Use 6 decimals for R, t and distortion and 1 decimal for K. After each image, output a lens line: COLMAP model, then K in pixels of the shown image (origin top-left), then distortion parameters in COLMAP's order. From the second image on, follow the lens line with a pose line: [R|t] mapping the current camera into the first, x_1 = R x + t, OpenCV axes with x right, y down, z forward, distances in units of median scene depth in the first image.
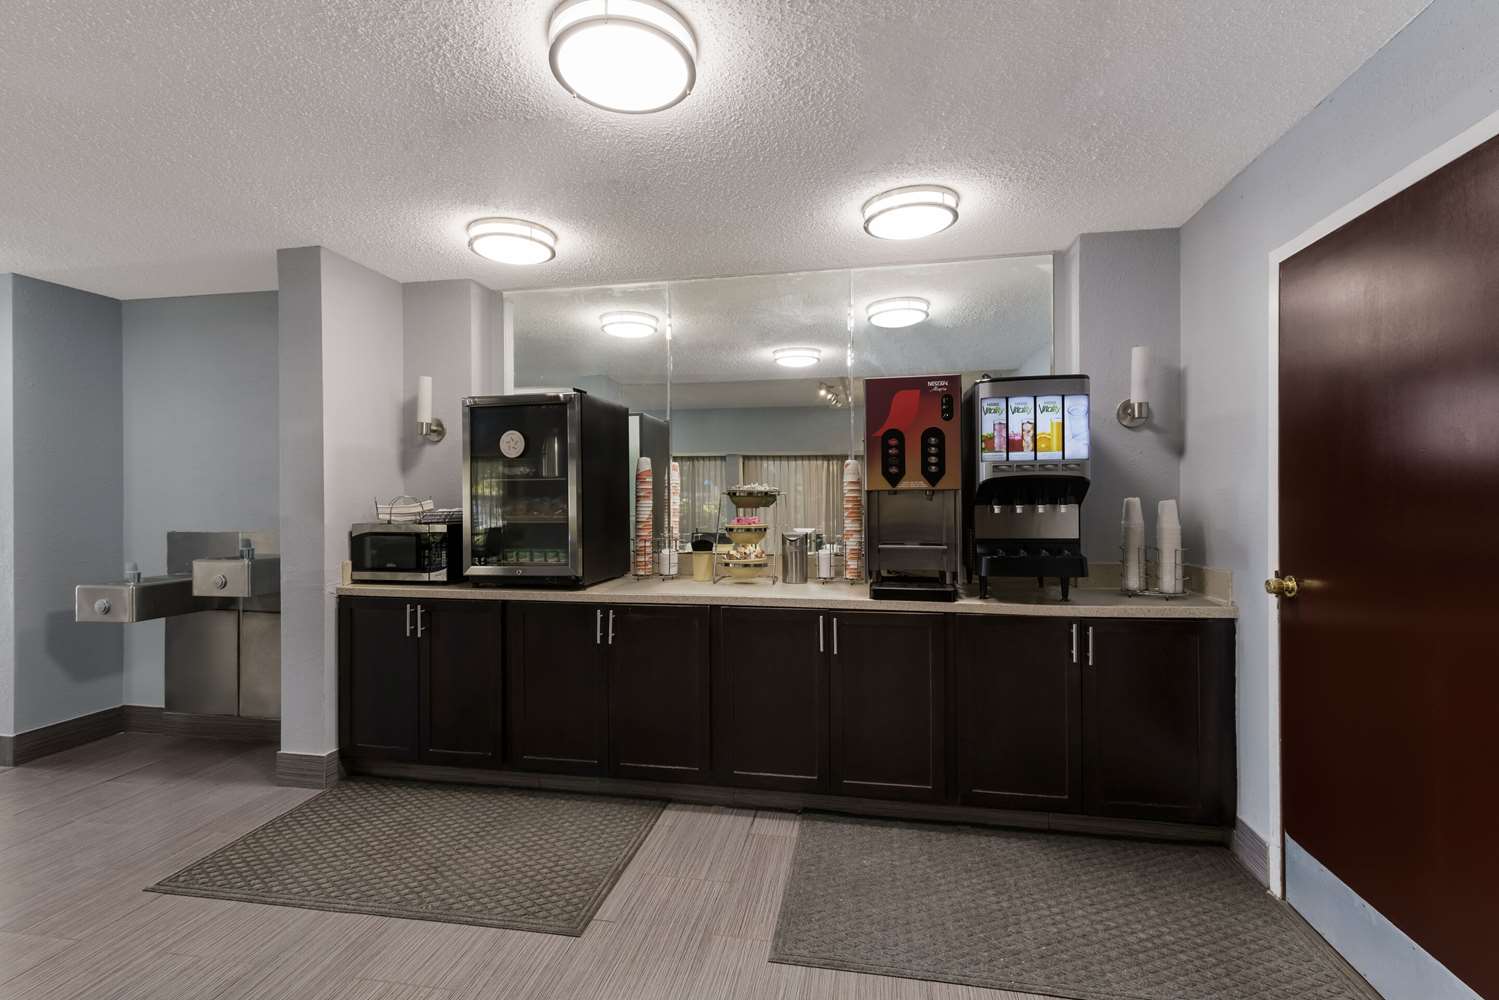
lens RADIAL K [[677.2, 0, 751.6], [0, 677.2, 499.0], [0, 0, 1]] dist [0.013542, 0.000205]
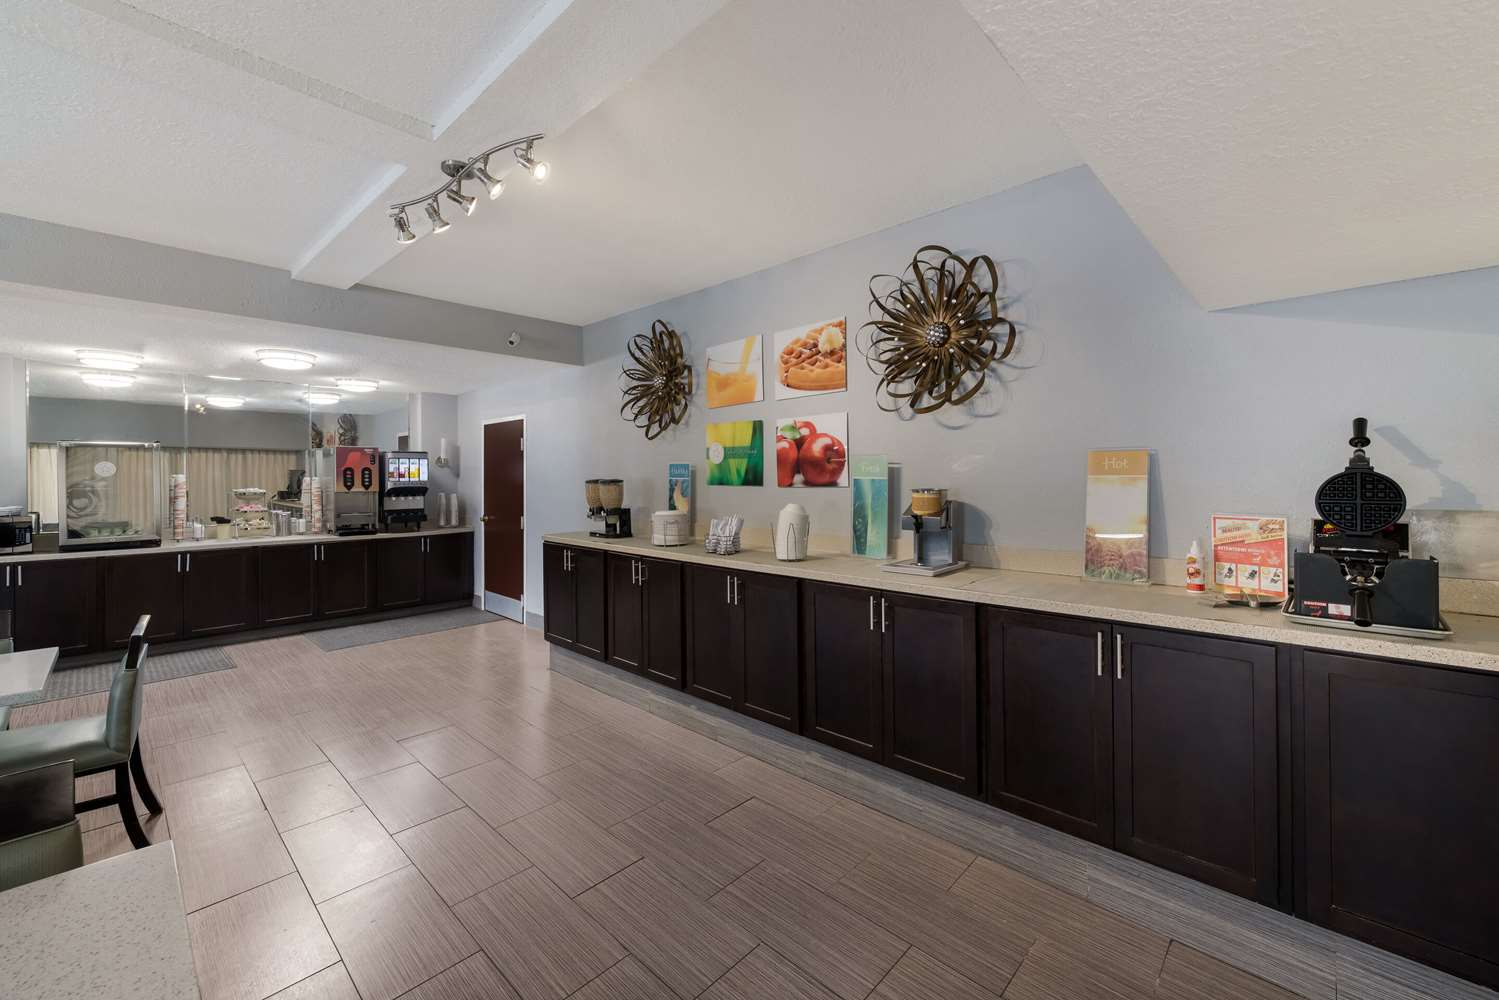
lens RADIAL K [[615.6, 0, 753.7], [0, 615.6, 473.4], [0, 0, 1]] dist [0.001449, -0.000017]
pose [[0.547488, 0.007920, 0.836776, -0.881337], [0.005602, 0.999898, -0.013130, -0.043803], [-0.836795, 0.011876, 0.547387, -1.501001]]
